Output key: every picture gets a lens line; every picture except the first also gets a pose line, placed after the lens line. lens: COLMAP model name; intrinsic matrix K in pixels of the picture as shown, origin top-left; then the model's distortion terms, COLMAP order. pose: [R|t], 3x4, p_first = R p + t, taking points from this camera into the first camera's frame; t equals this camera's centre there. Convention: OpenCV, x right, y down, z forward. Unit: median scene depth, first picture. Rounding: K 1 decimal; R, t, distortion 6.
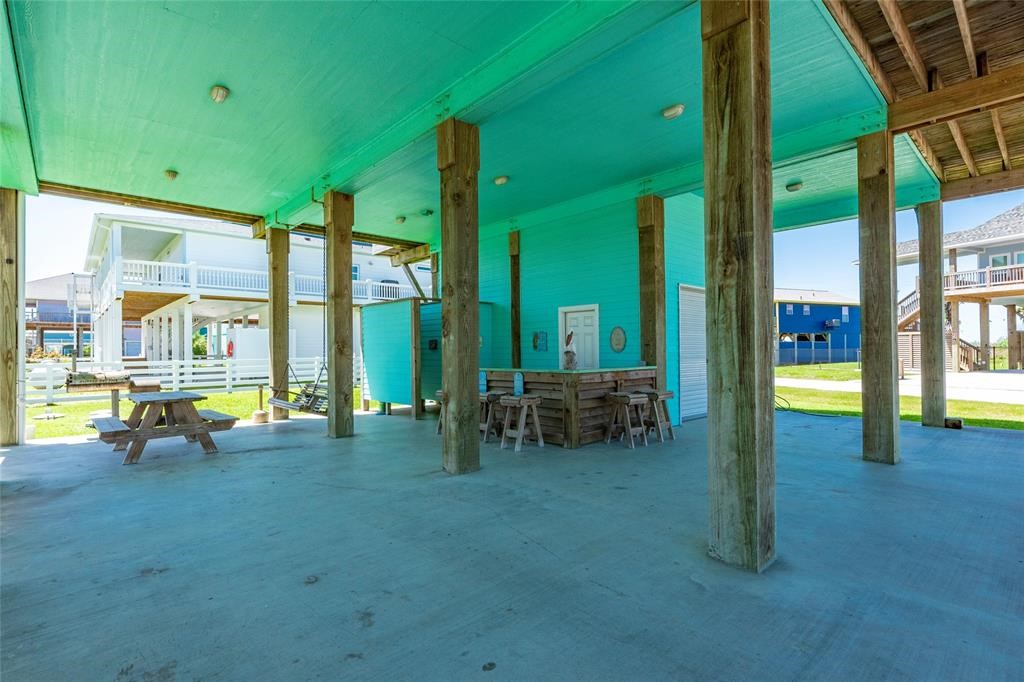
lens RADIAL K [[483.6, 0, 512.0], [0, 483.6, 341.0], [0, 0, 1]] dist [-0.001542, -0.000351]
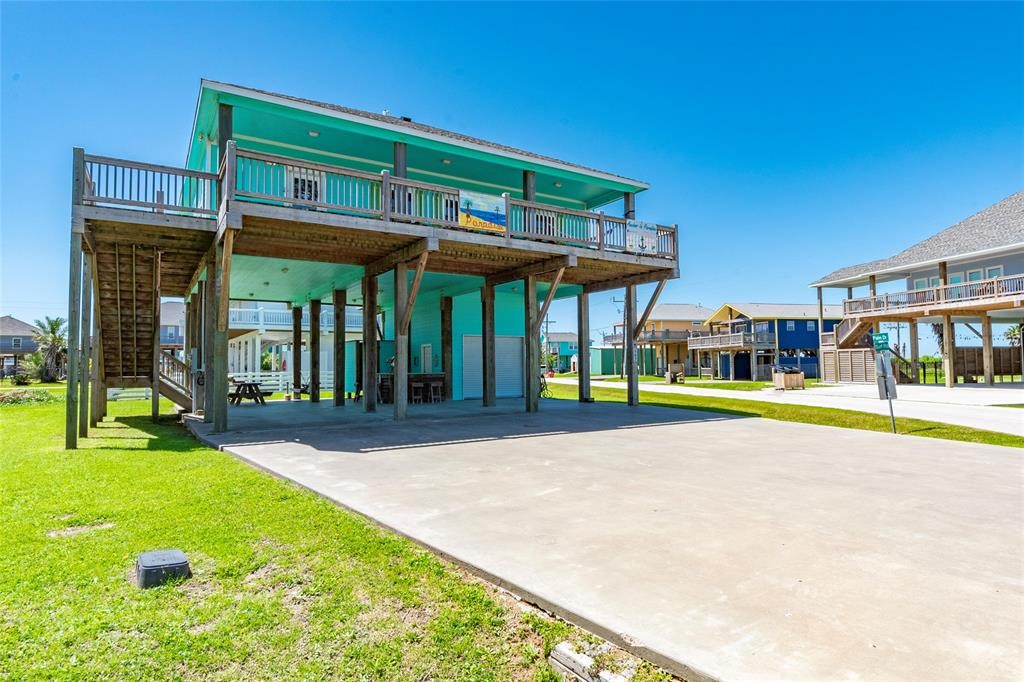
lens RADIAL K [[568.3, 0, 512.0], [0, 568.3, 341.0], [0, 0, 1]] dist [0.001312, 0.000183]
pose [[0.984854, -0.008602, -0.173171, 0.831043], [0.004332, 0.999678, -0.025020, -0.021027], [0.173331, 0.023891, 0.984574, -1.213290]]
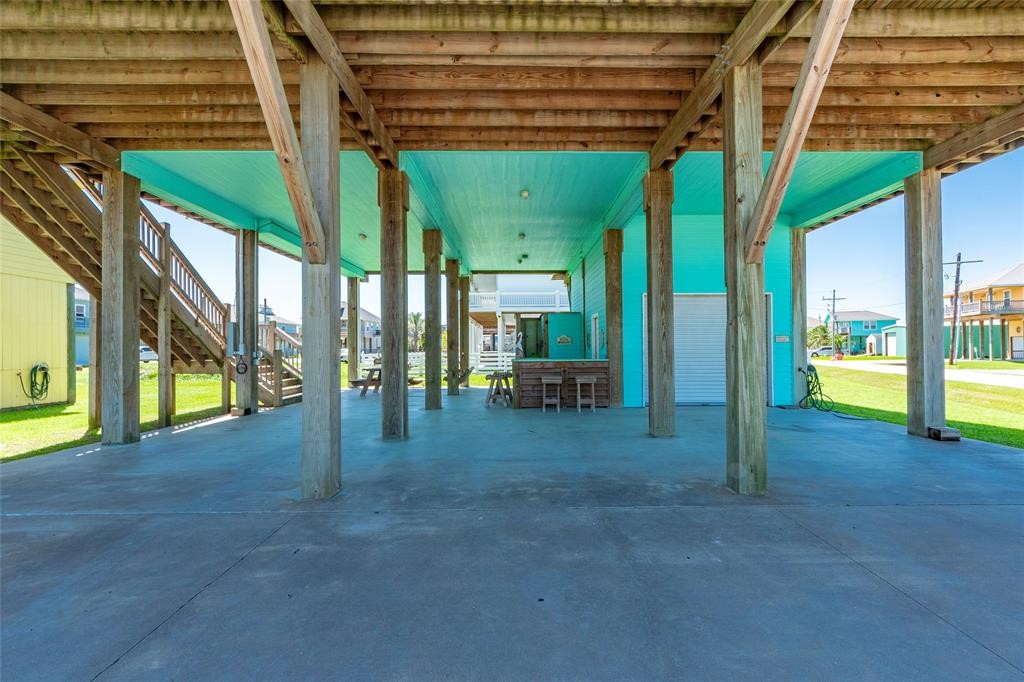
lens RADIAL K [[446.8, 0, 512.0], [0, 446.8, 341.0], [0, 0, 1]] dist [0.000082, -0.000017]
pose [[0.738772, -0.008255, -0.673905, 0.723739], [0.012211, 0.999925, 0.001138, -0.001642], [0.673845, -0.009070, 0.738817, -0.061555]]
